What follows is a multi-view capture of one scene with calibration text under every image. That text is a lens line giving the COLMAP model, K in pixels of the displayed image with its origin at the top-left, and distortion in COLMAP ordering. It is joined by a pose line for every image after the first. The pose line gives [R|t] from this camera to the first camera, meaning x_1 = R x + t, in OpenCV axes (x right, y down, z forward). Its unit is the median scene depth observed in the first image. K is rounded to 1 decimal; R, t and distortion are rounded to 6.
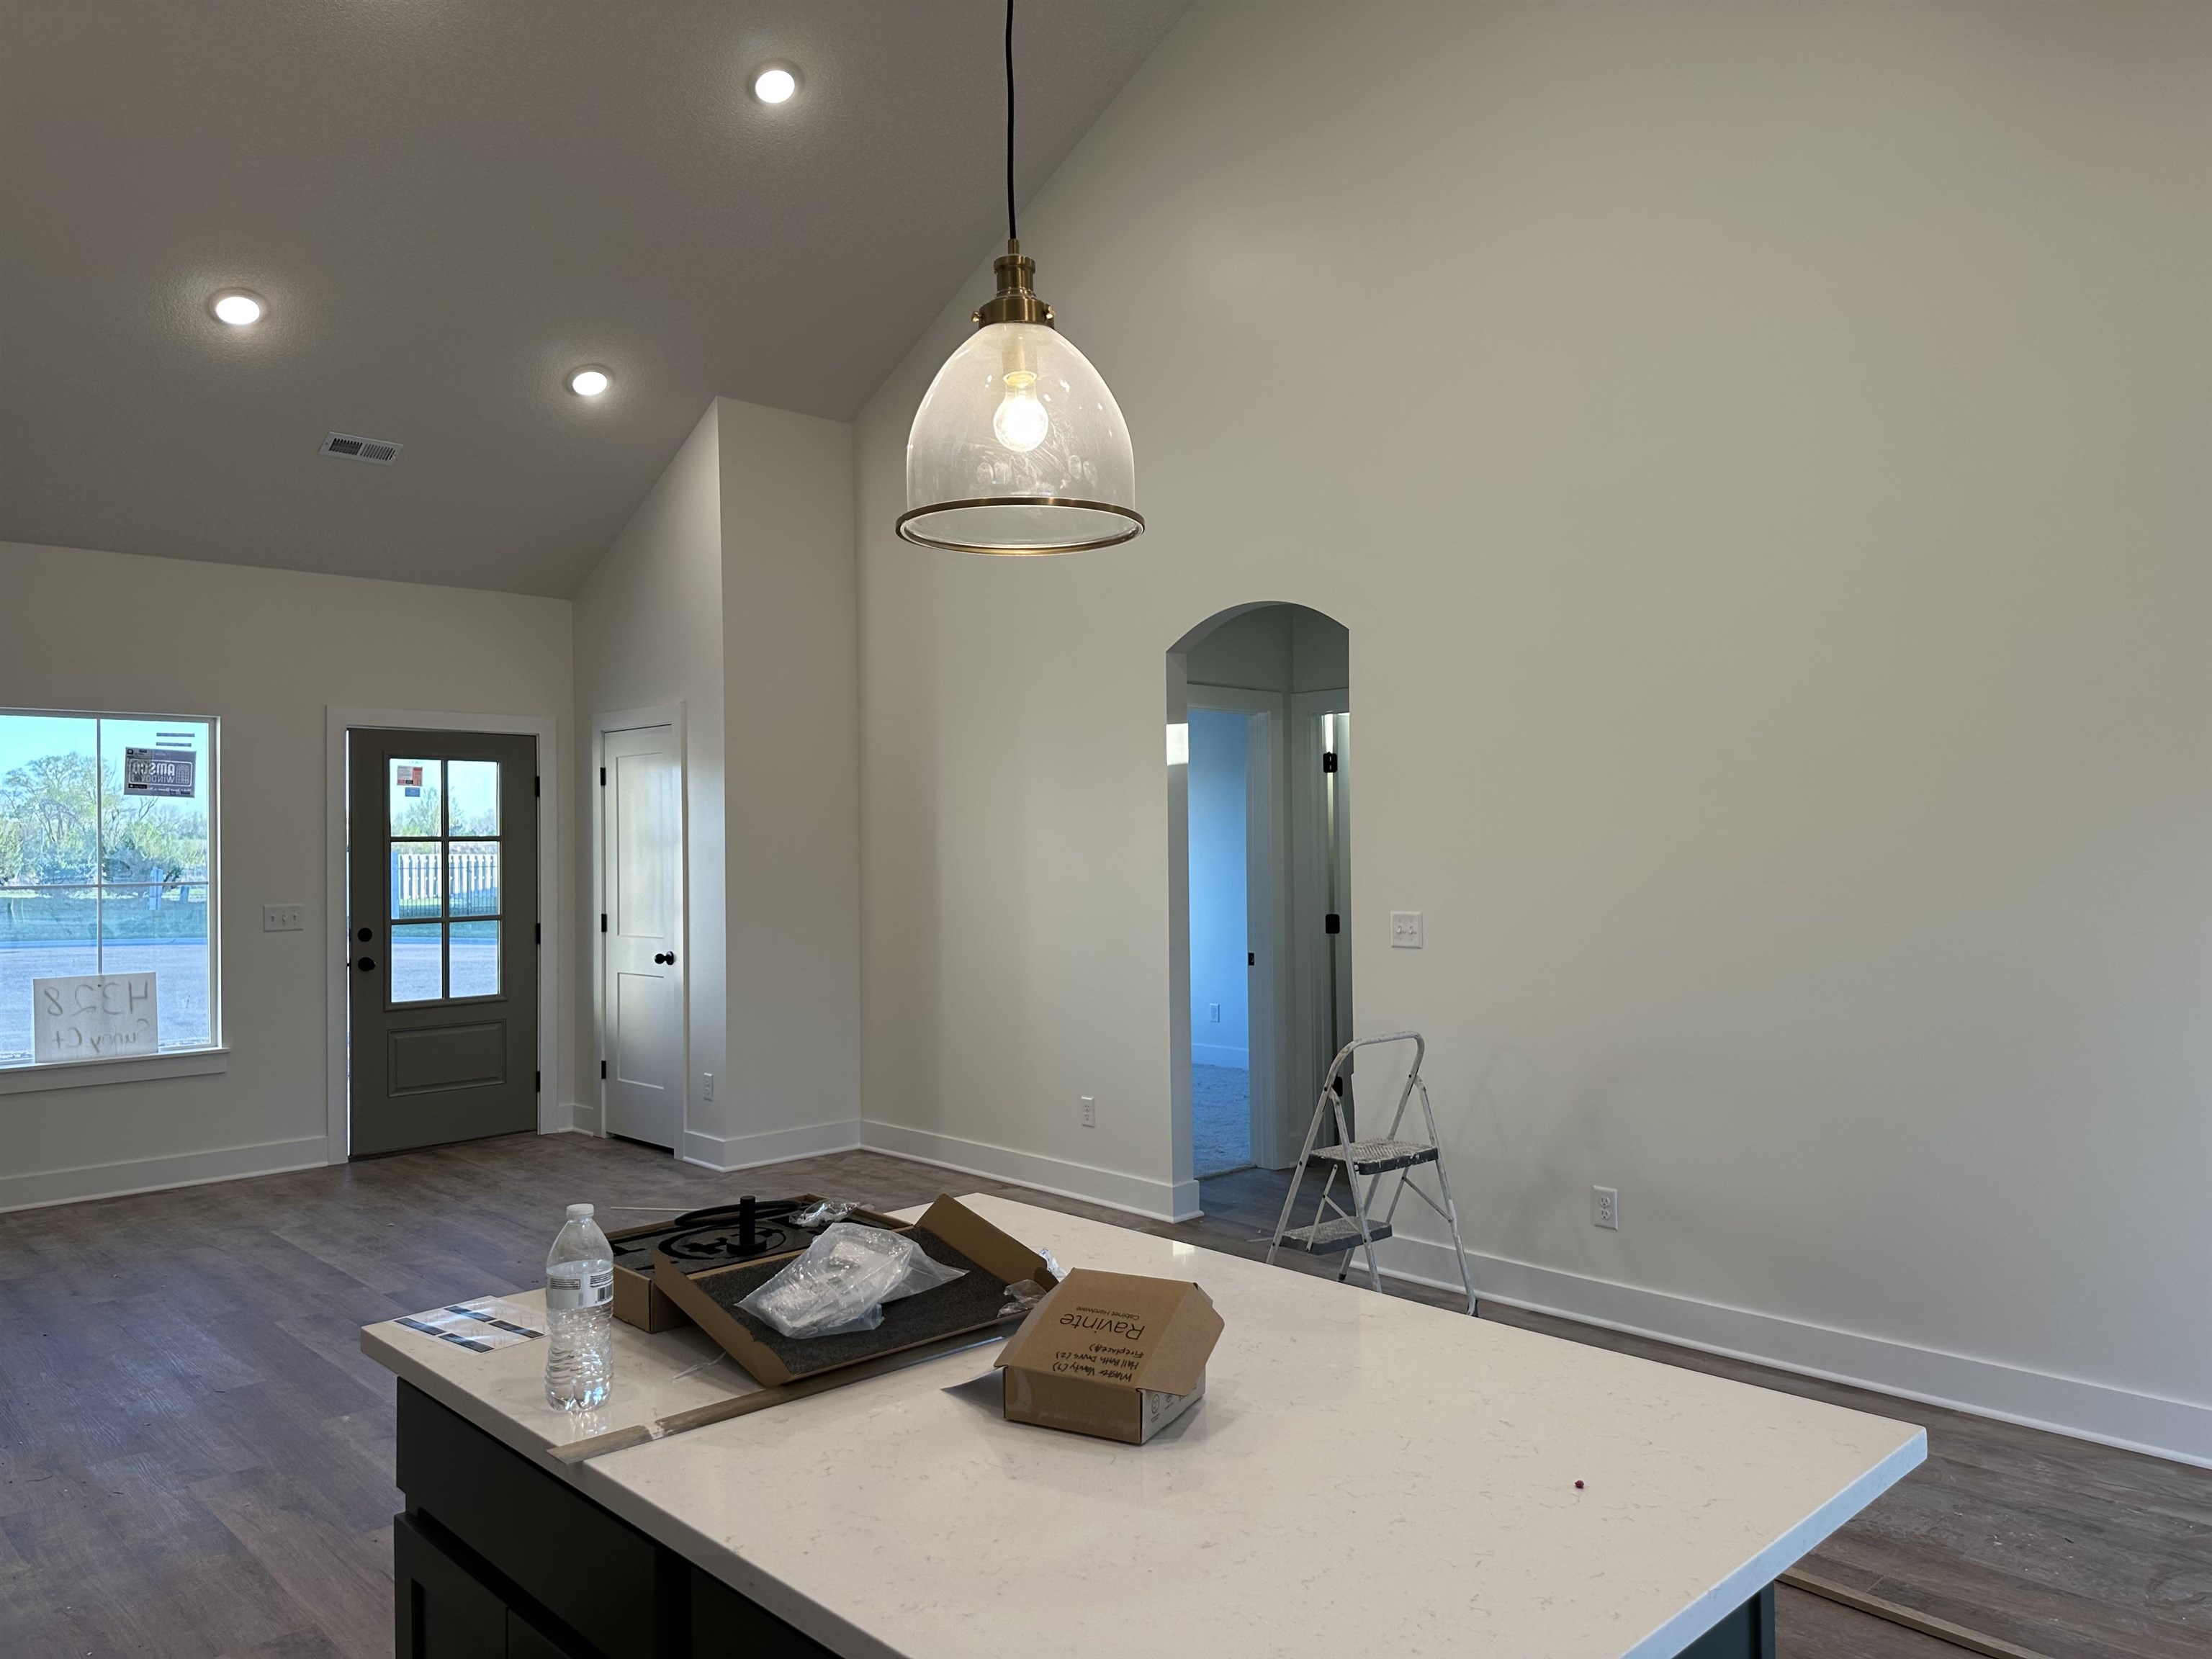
lens RADIAL K [[1545.3, 0, 1096.1], [0, 1545.3, 827.9], [0, 0, 1]] dist [0.045598, -0.048631]
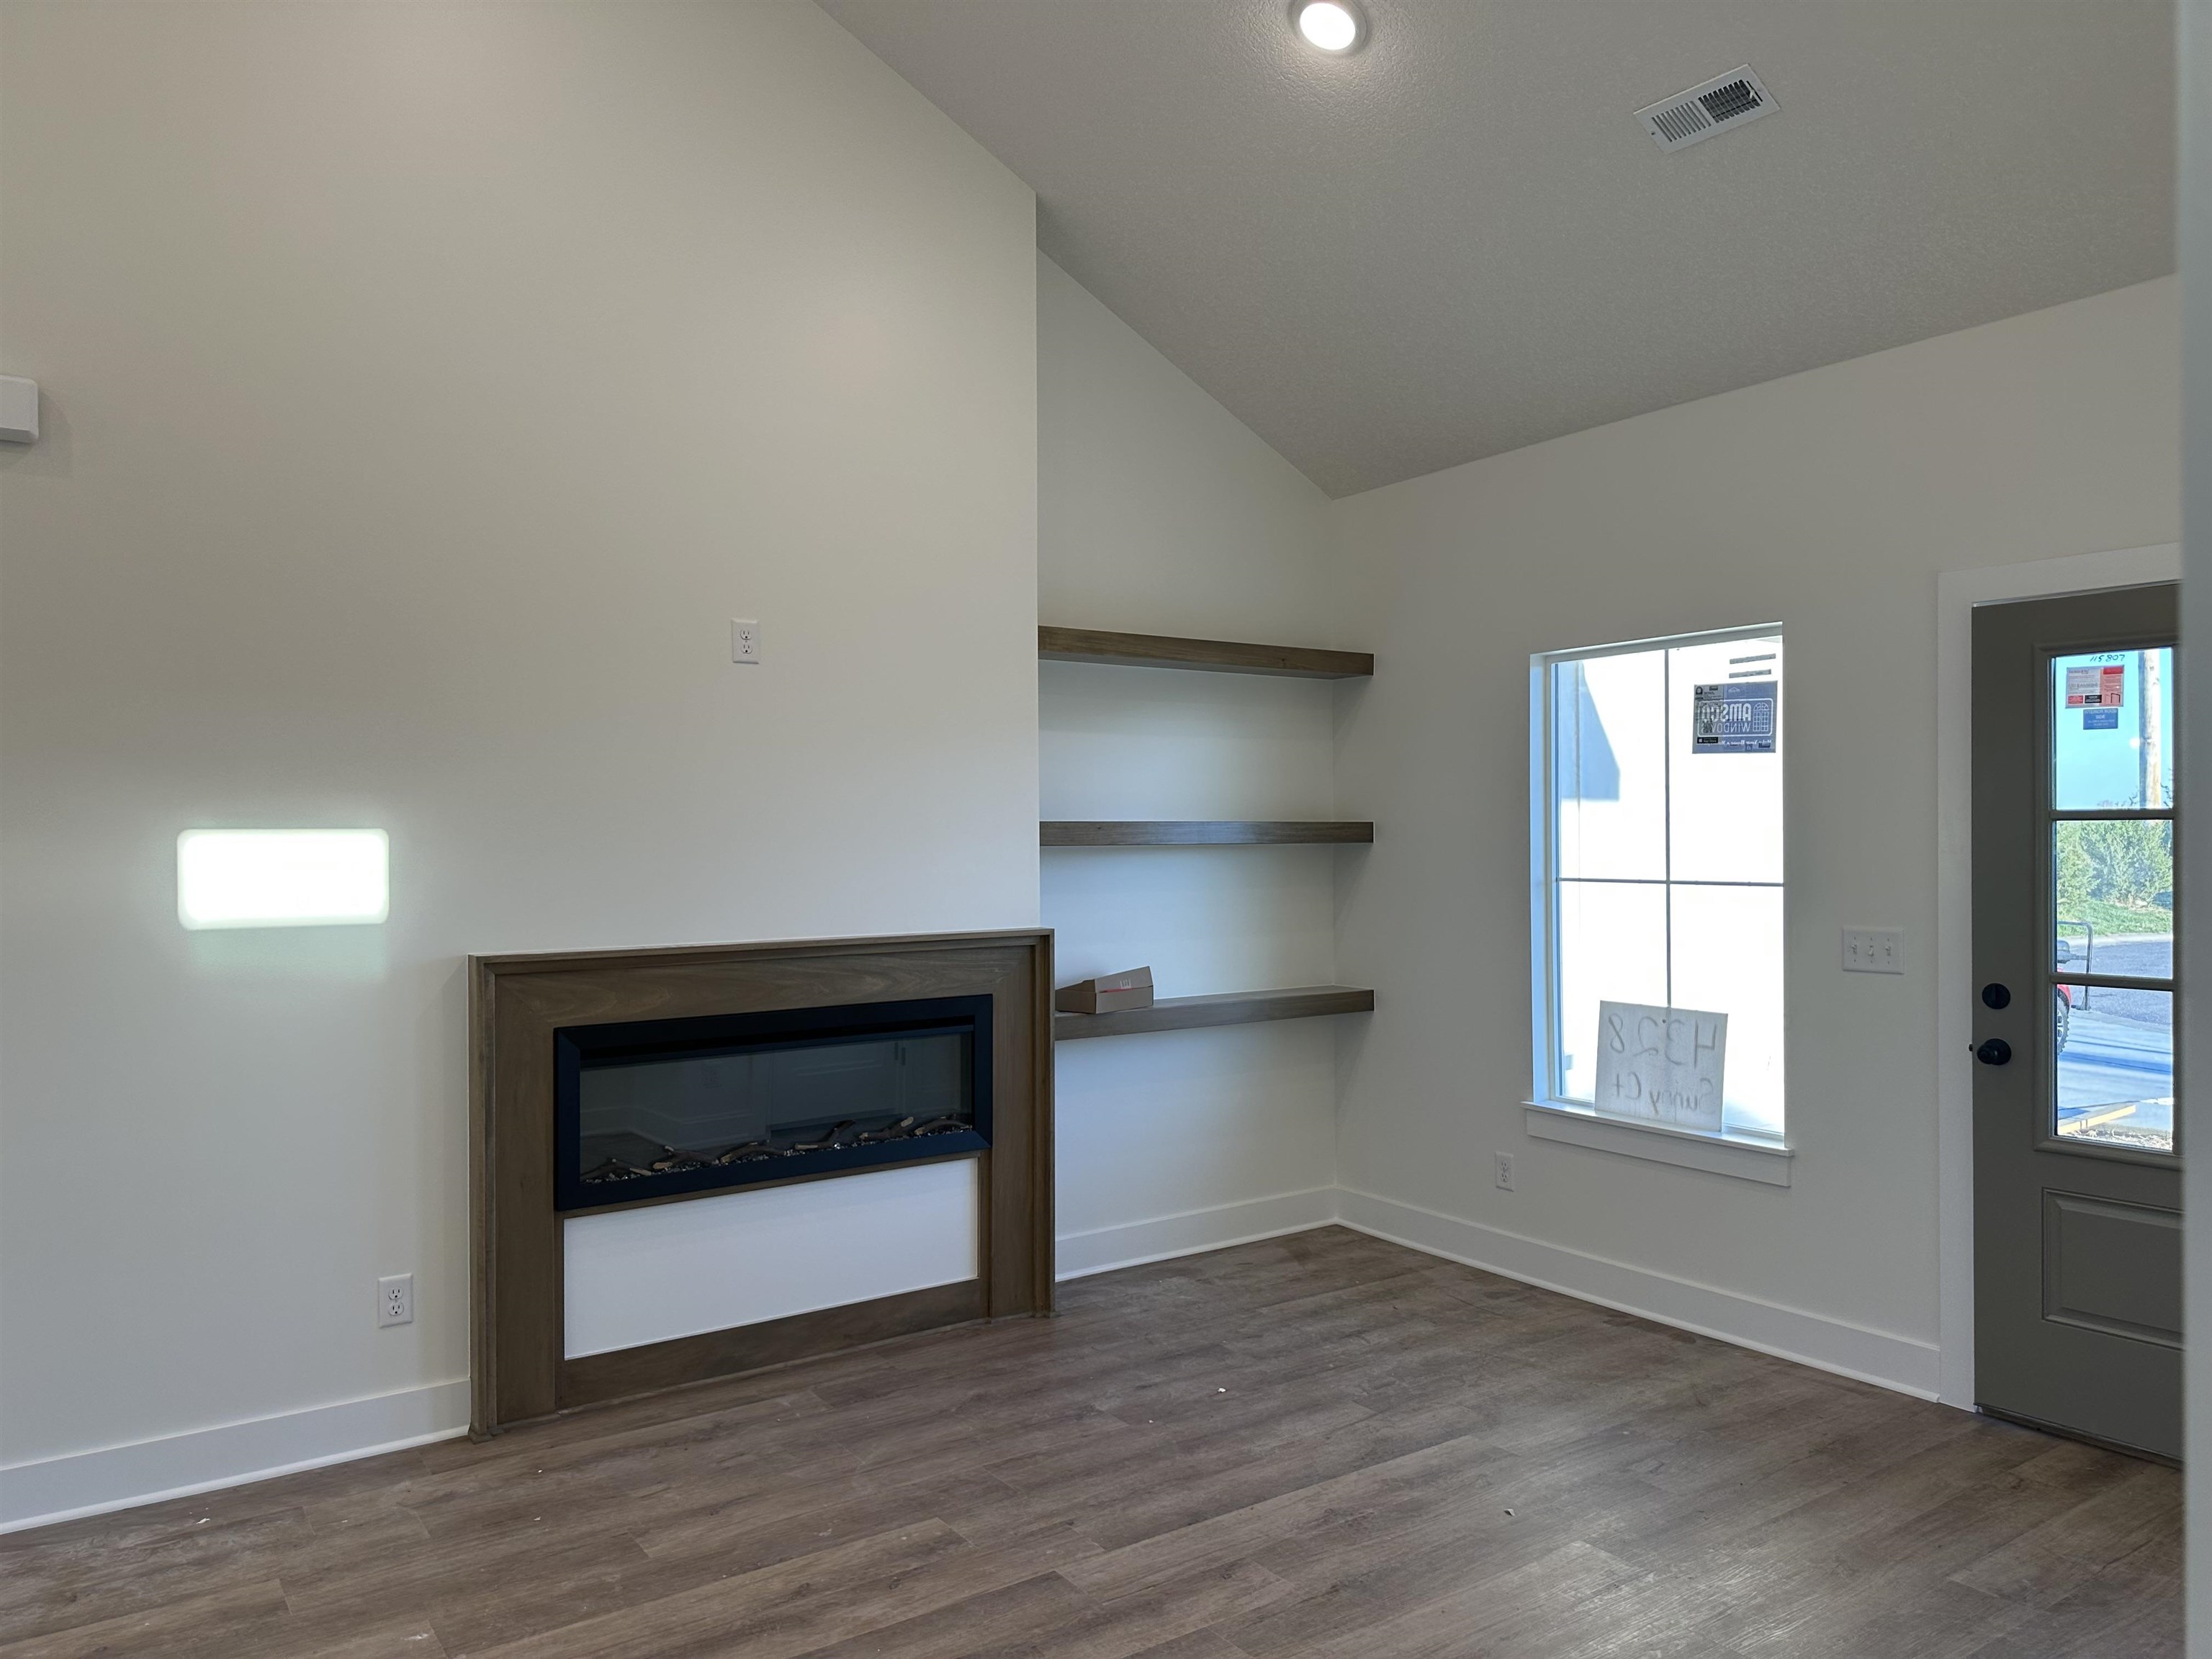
lens RADIAL K [[1545.3, 0, 1079.4], [0, 1545.3, 837.7], [0, 0, 1]] dist [0.045598, -0.048631]
pose [[-0.155554, 0.016725, -0.987686, 0.104442], [0.019353, 0.999716, 0.013881, 0.001414], [0.987638, -0.016955, -0.155833, 0.815381]]
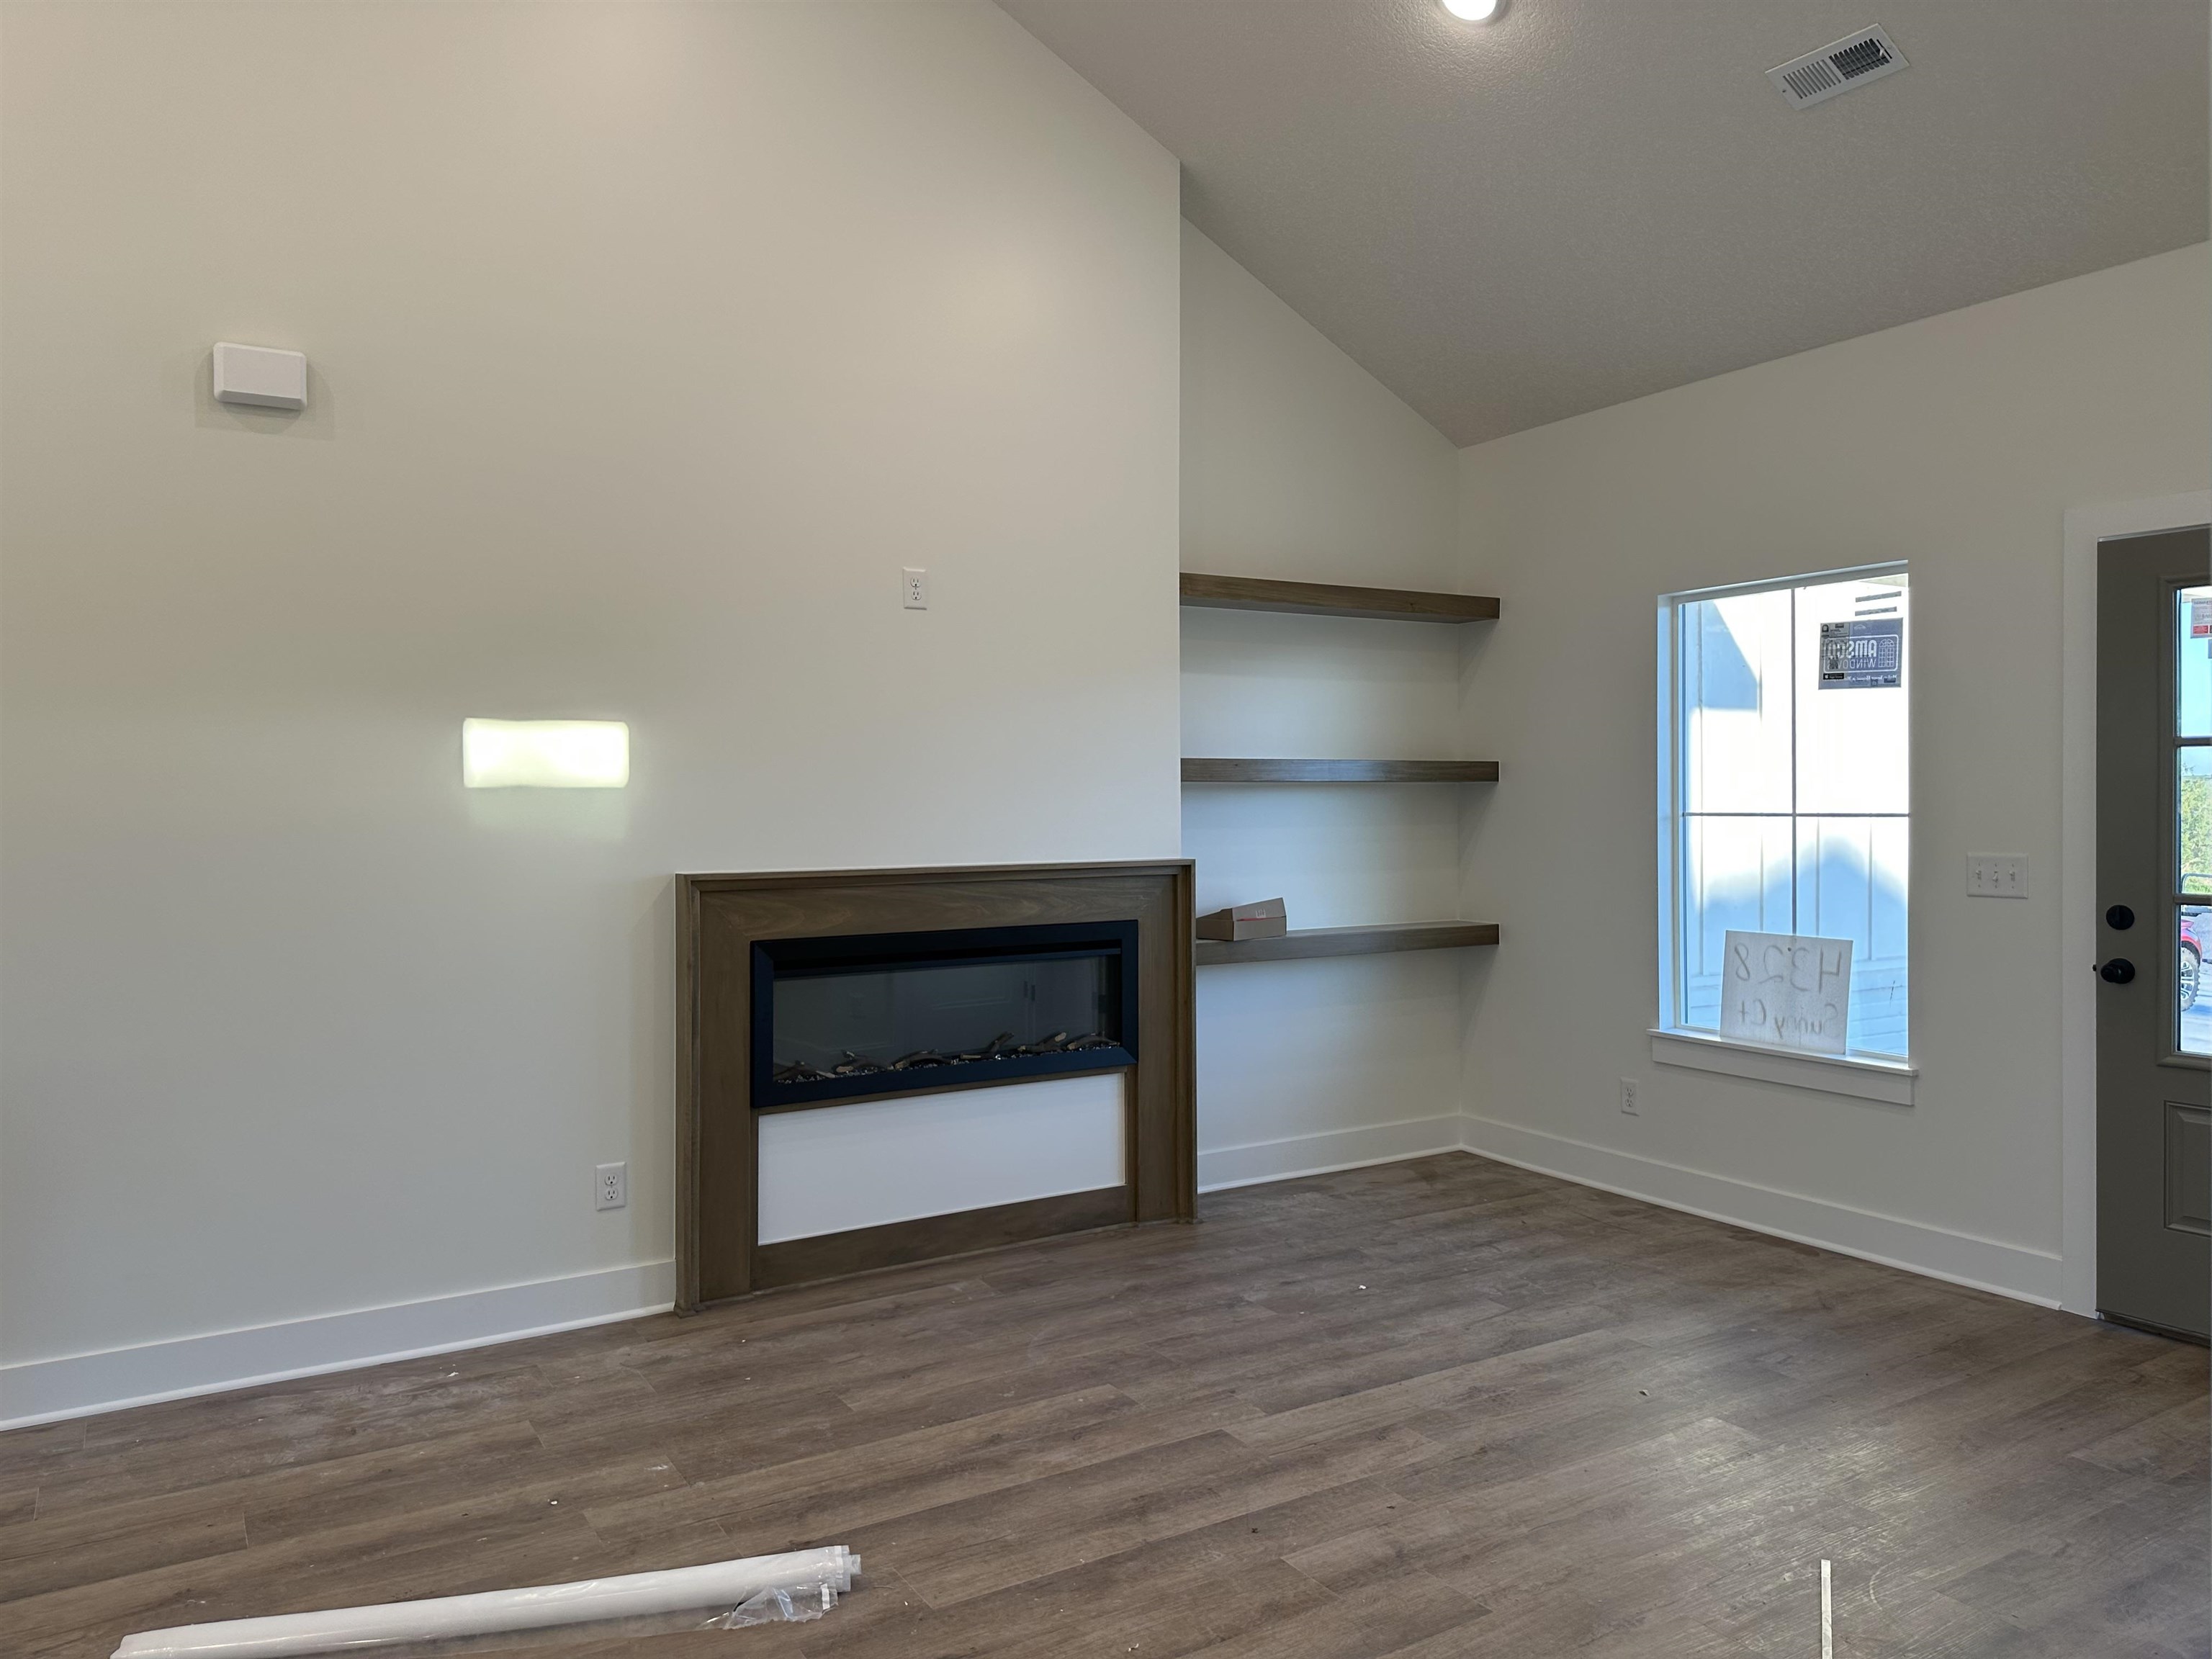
lens RADIAL K [[1545.3, 0, 1082.1], [0, 1545.3, 811.9], [0, 0, 1]] dist [0.045598, -0.048631]
pose [[-0.212842, 0.023865, -0.976795, 0.149304], [0.020458, 0.999591, 0.019964, 0.013531], [0.976873, -0.015734, -0.213243, 0.799352]]
